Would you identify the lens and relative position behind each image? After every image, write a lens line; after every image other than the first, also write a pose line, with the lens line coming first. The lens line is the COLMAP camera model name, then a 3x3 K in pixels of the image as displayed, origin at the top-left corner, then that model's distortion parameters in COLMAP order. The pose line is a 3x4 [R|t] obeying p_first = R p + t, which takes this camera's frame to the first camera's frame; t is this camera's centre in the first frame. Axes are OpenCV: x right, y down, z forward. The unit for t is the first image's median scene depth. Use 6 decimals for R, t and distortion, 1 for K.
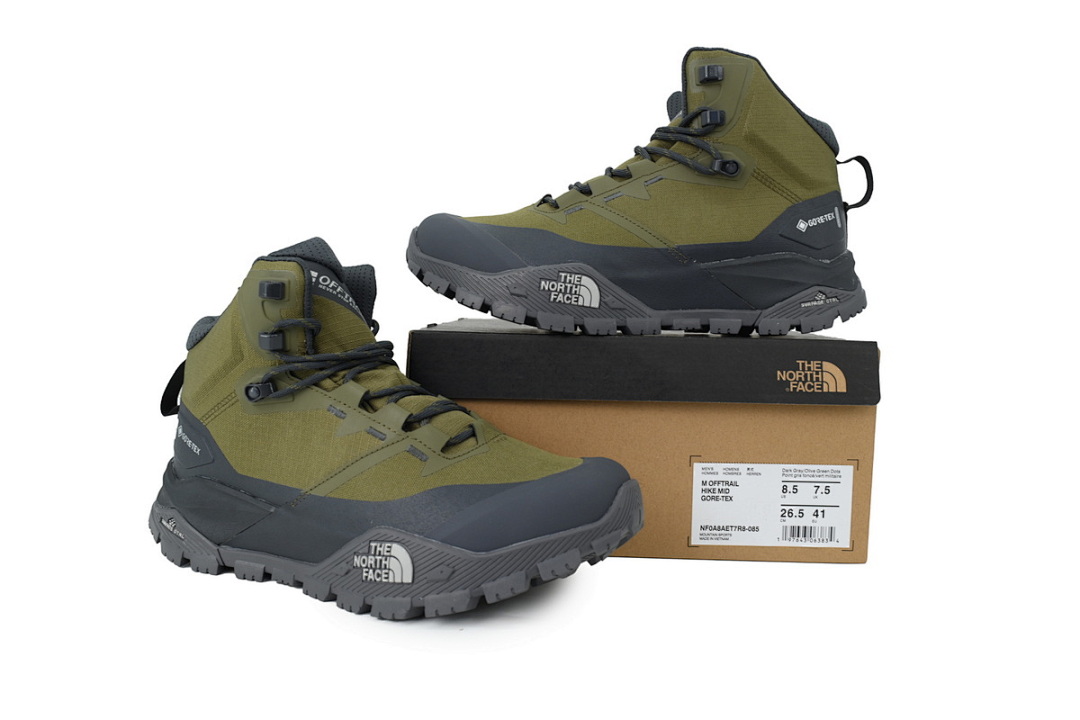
lens RADIAL K [[877.7, 0, 540.2], [0, 877.7, 361.8], [0, 0, 1]] dist [0.007667, -0.010706]
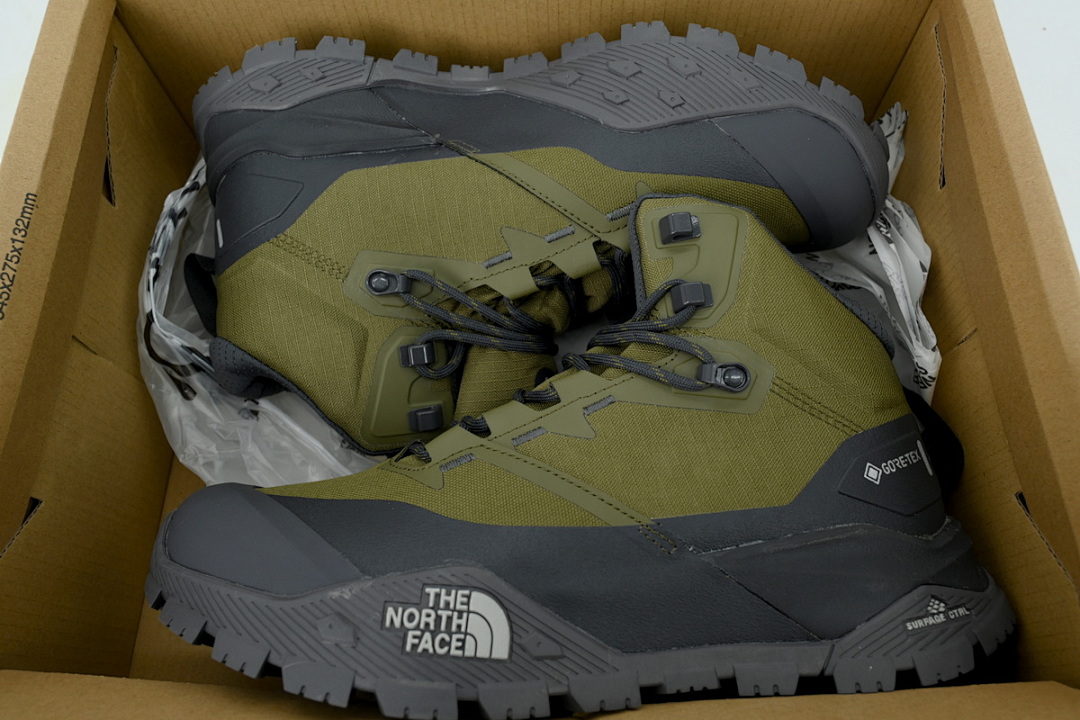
lens RADIAL K [[810.6, 0, 542.8], [0, 810.6, 361.6], [0, 0, 1]] dist [0.011316, 0.002038]
pose [[0.995917, -0.032945, 0.084047, 0.052182], [0.059552, 0.939474, -0.337406, -0.062042], [-0.067845, 0.341034, 0.937600, 0.518168]]
